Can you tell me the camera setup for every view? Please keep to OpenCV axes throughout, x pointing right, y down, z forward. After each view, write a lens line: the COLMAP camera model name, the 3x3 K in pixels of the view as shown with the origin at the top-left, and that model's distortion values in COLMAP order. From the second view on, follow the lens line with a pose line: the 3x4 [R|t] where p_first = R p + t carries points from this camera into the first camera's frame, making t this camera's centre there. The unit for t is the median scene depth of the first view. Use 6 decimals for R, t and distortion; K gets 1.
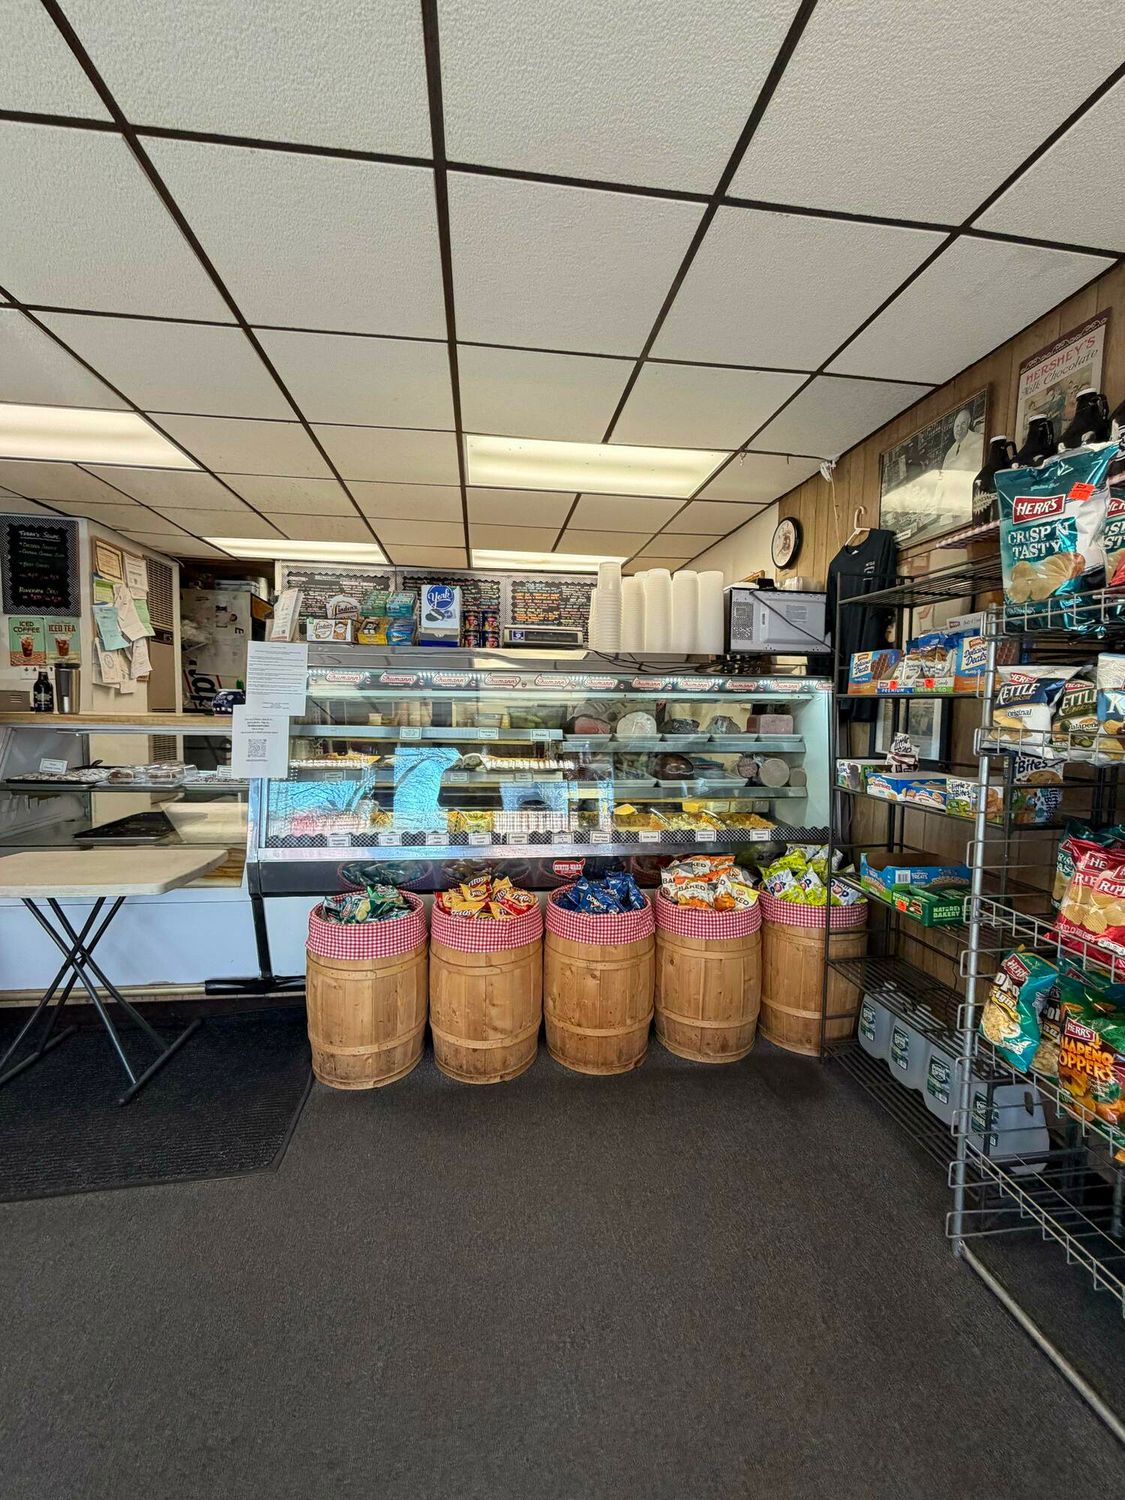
lens RADIAL K [[595.2, 0, 564.4], [0, 595.2, 747.8], [0, 0, 1]] dist [-0.000433, -0.000227]
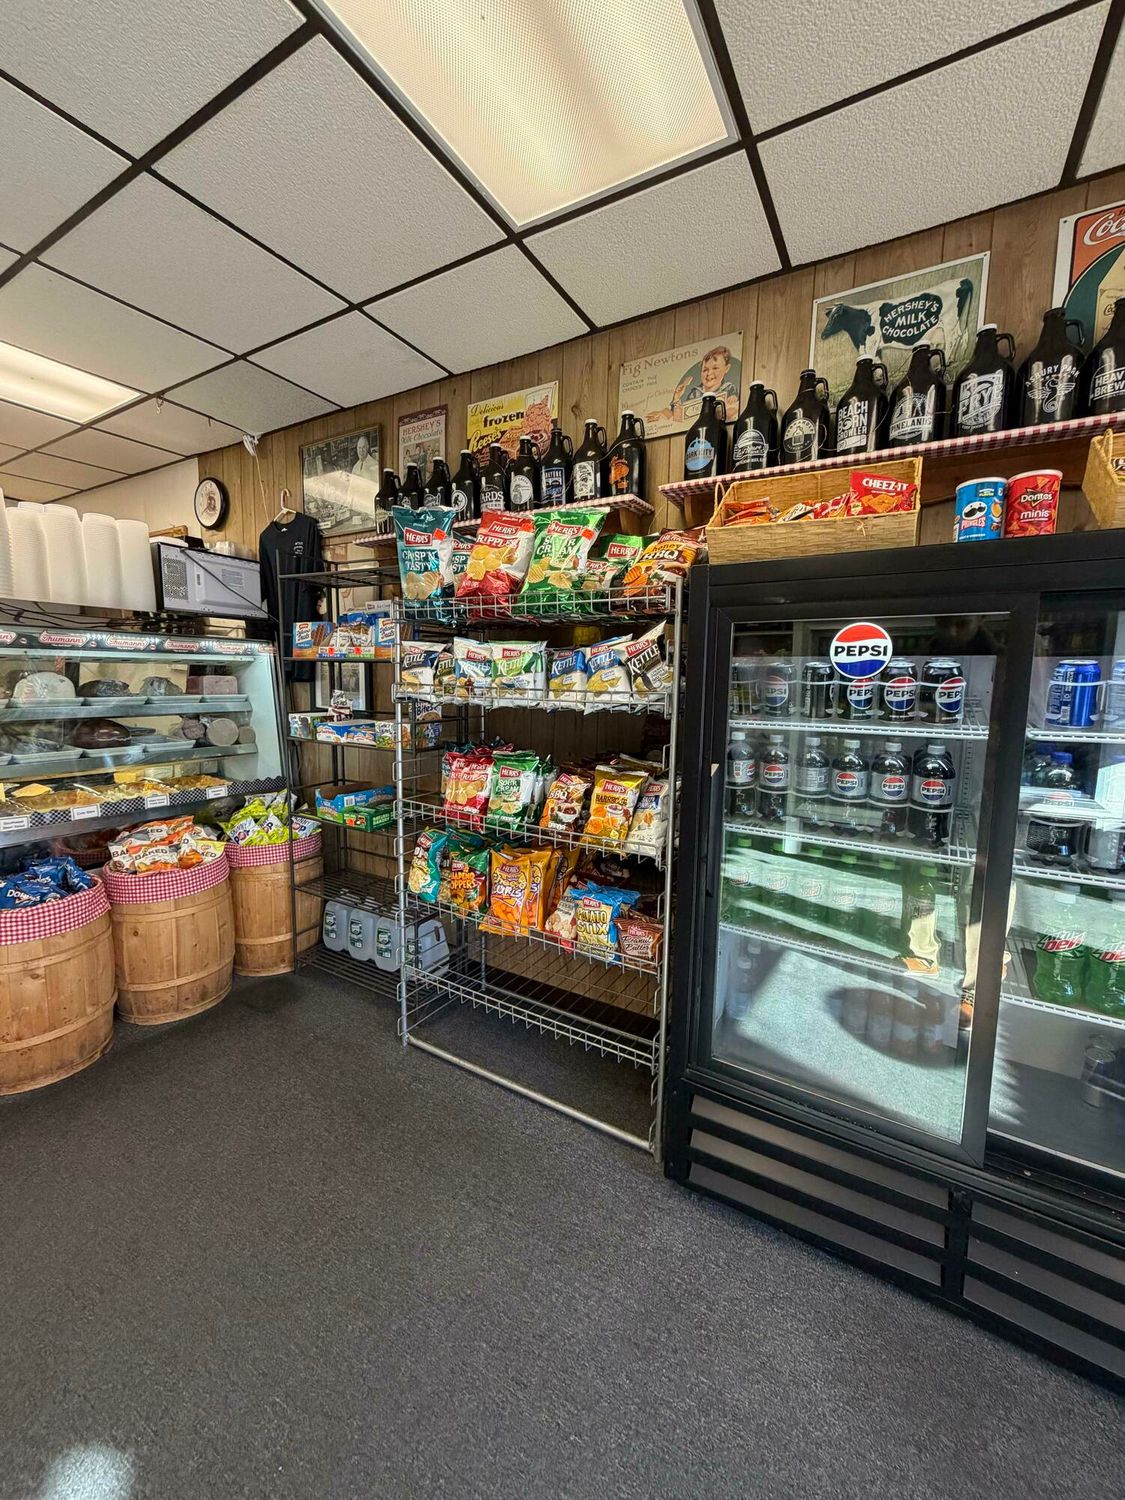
lens RADIAL K [[595.2, 0, 566.1], [0, 595.2, 745.6], [0, 0, 1]] dist [-0.000433, -0.000227]
pose [[0.615221, -0.090845, 0.783103, -0.129147], [0.044906, 0.995764, 0.080236, 0.013069], [-0.787075, -0.014197, 0.616694, -0.149749]]
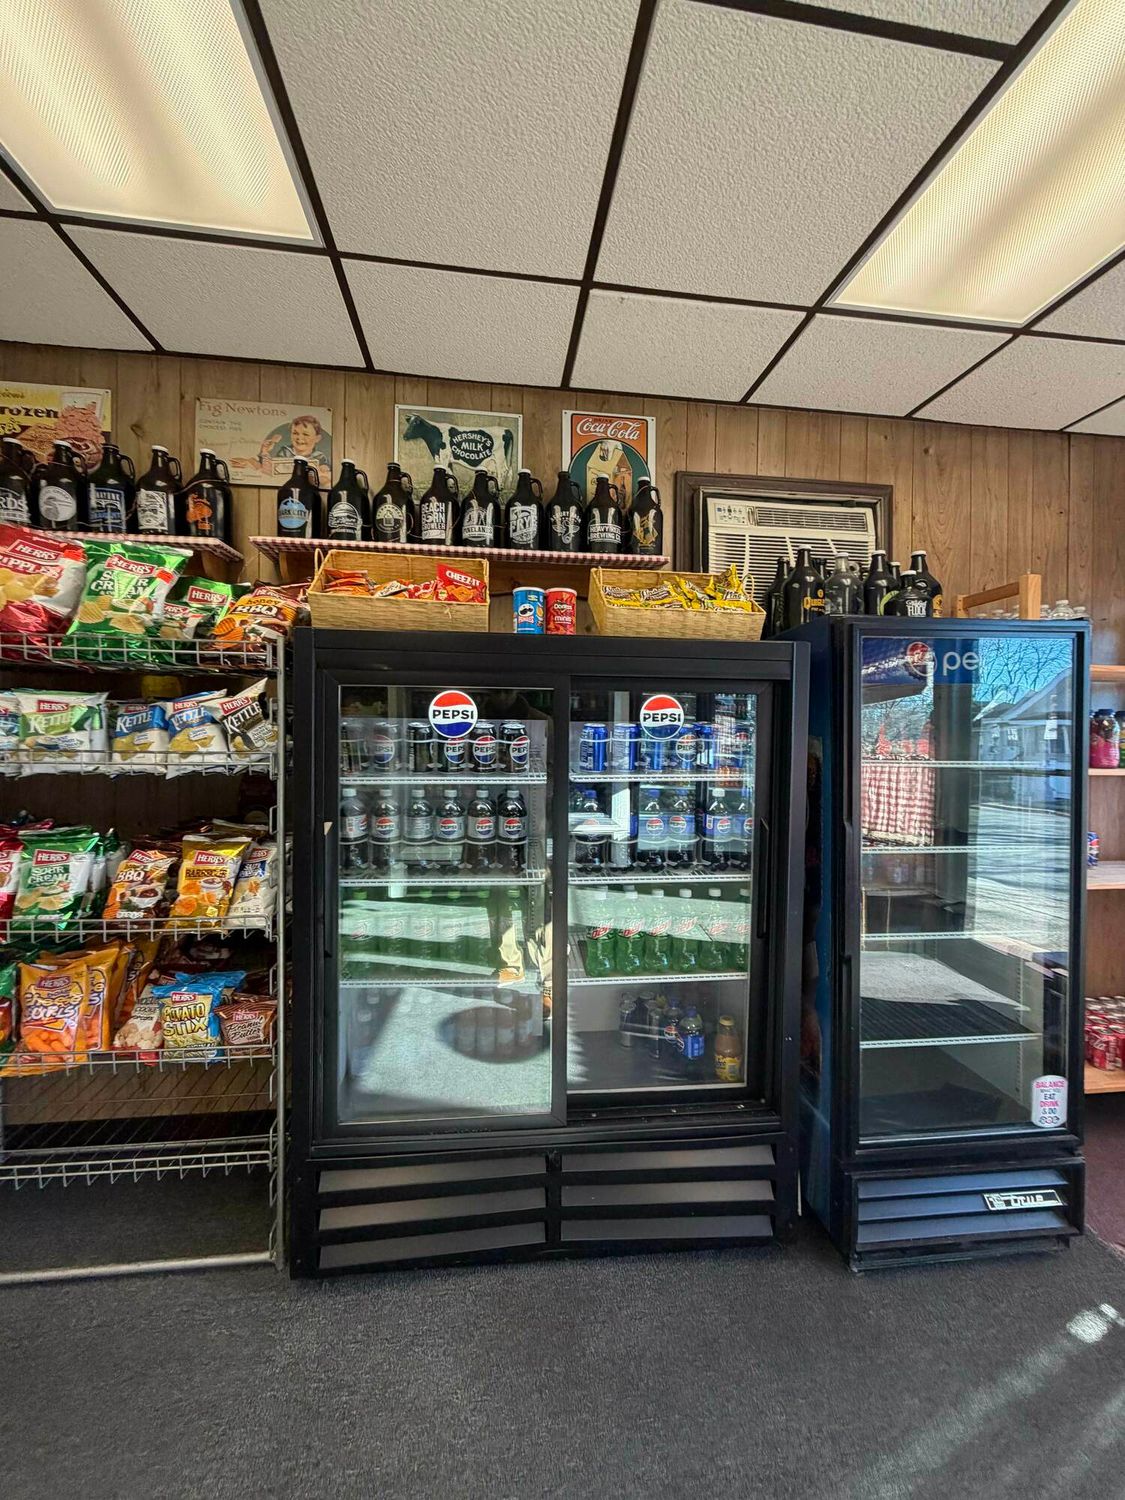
lens RADIAL K [[595.2, 0, 560.6], [0, 595.2, 743.6], [0, 0, 1]] dist [-0.000433, -0.000227]
pose [[0.015614, -0.033420, 0.999319, -0.167371], [0.056900, 0.997851, 0.032482, 0.000611], [-0.998258, 0.056354, 0.017482, -0.149820]]
